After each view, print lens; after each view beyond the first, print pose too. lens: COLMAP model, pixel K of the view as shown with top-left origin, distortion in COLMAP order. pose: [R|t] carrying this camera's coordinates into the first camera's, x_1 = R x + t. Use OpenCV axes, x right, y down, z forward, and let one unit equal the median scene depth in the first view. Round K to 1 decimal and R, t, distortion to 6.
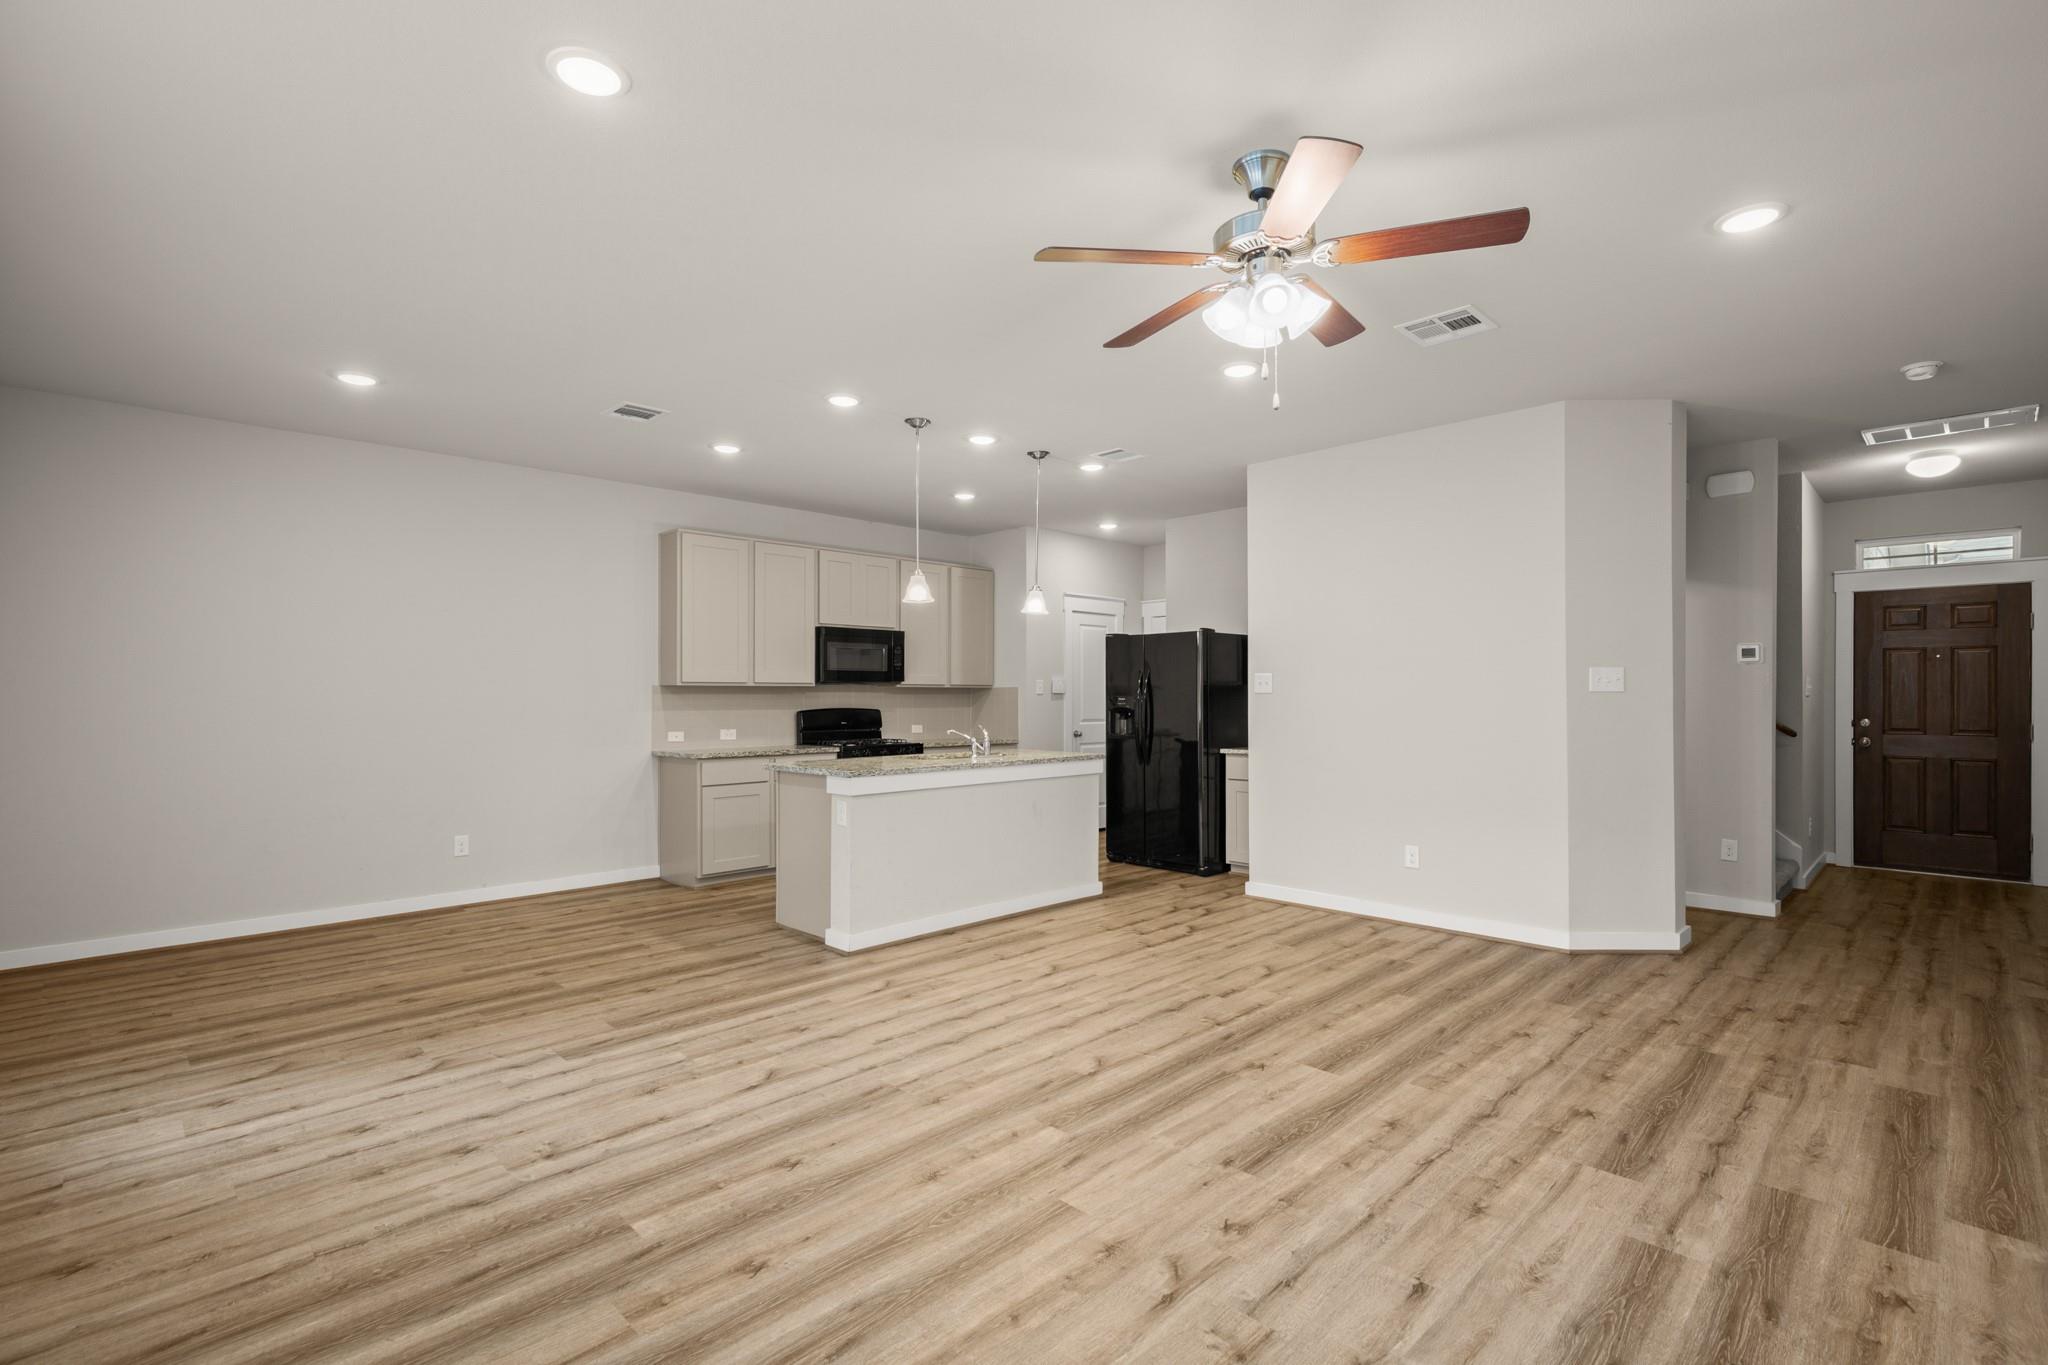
lens RADIAL K [[935.6, 0, 1024.1], [0, 935.6, 691.8], [0, 0, 1]] dist [0.000146, 0.001034]
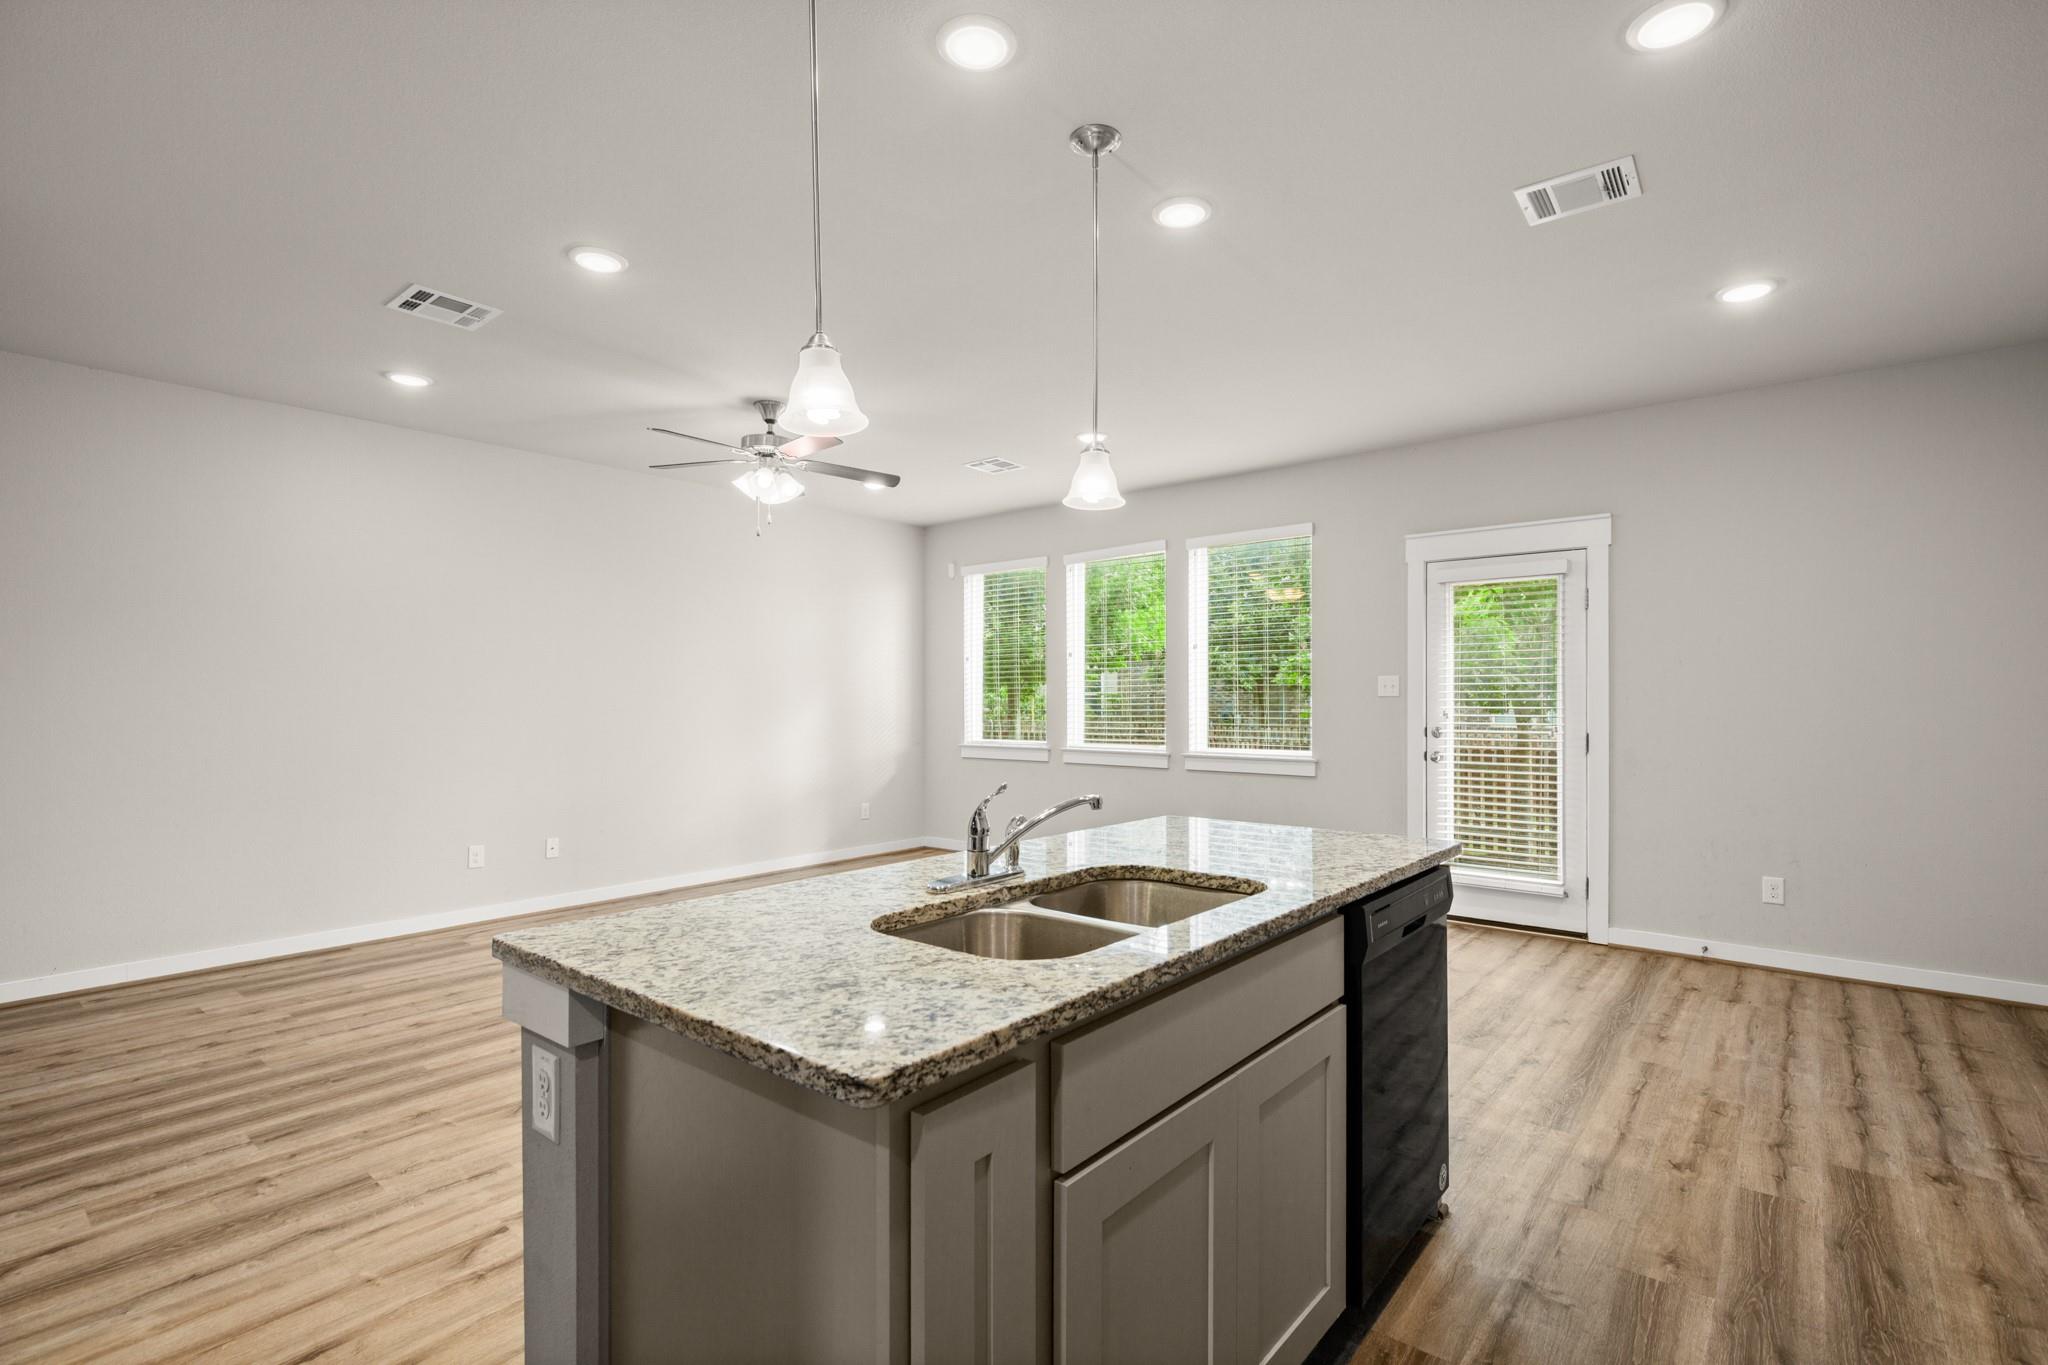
lens RADIAL K [[935.6, 0, 1022.9], [0, 935.6, 686.4], [0, 0, 1]] dist [0.000146, 0.001034]
pose [[-0.994502, 0.003050, -0.104676, -0.025446], [0.005203, 0.999780, -0.020296, 0.011029], [0.104591, -0.020729, -0.994299, 1.715520]]
